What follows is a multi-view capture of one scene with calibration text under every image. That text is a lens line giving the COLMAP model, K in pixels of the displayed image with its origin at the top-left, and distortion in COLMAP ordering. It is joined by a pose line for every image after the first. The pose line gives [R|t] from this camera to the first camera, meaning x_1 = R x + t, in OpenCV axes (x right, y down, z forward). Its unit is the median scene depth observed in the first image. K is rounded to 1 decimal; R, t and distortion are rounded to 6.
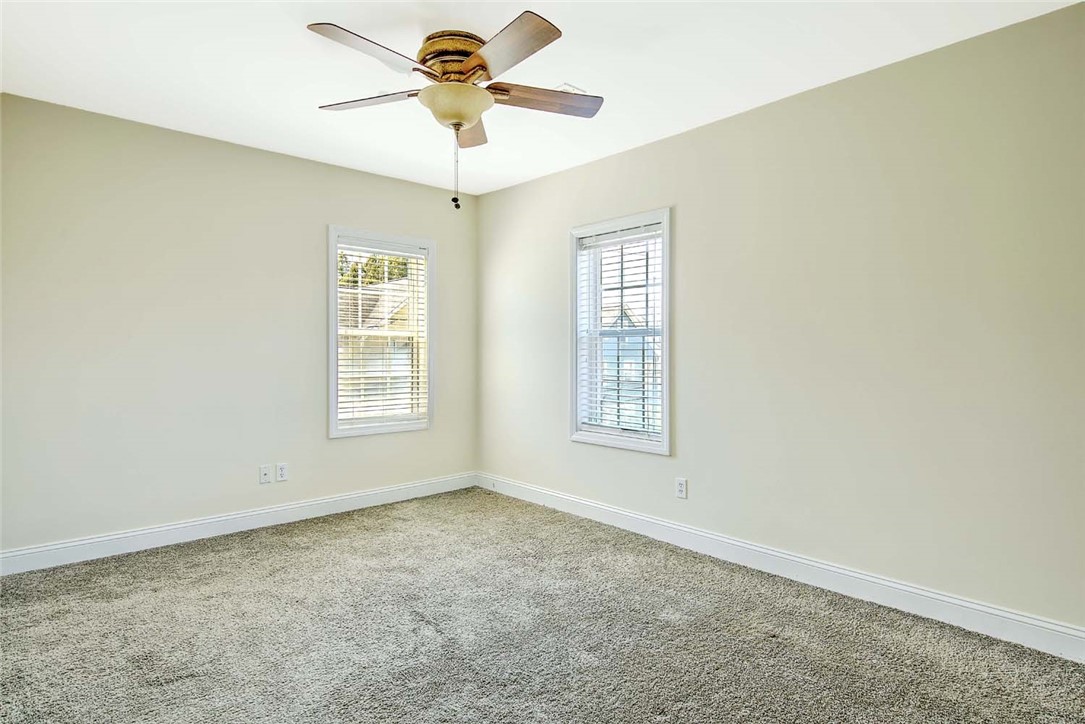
lens RADIAL K [[583.7, 0, 542.5], [0, 583.7, 362.0], [0, 0, 1]] dist [-0.000526, -0.000357]
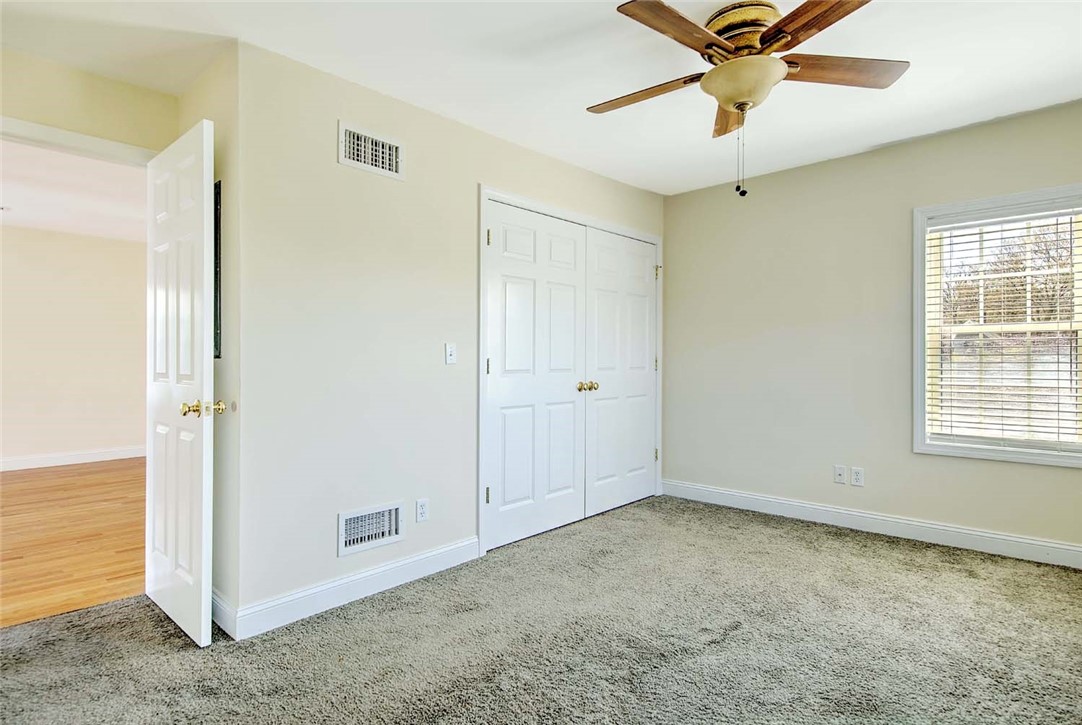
lens RADIAL K [[558.9, 0, 546.2], [0, 558.9, 362.0], [0, 0, 1]] dist [-0.001136, -0.000027]
pose [[0.094269, 0.003932, -0.995539, 0.496692], [-0.009703, 0.999948, 0.003031, -0.002630], [0.995499, 0.009374, 0.094302, 0.439905]]
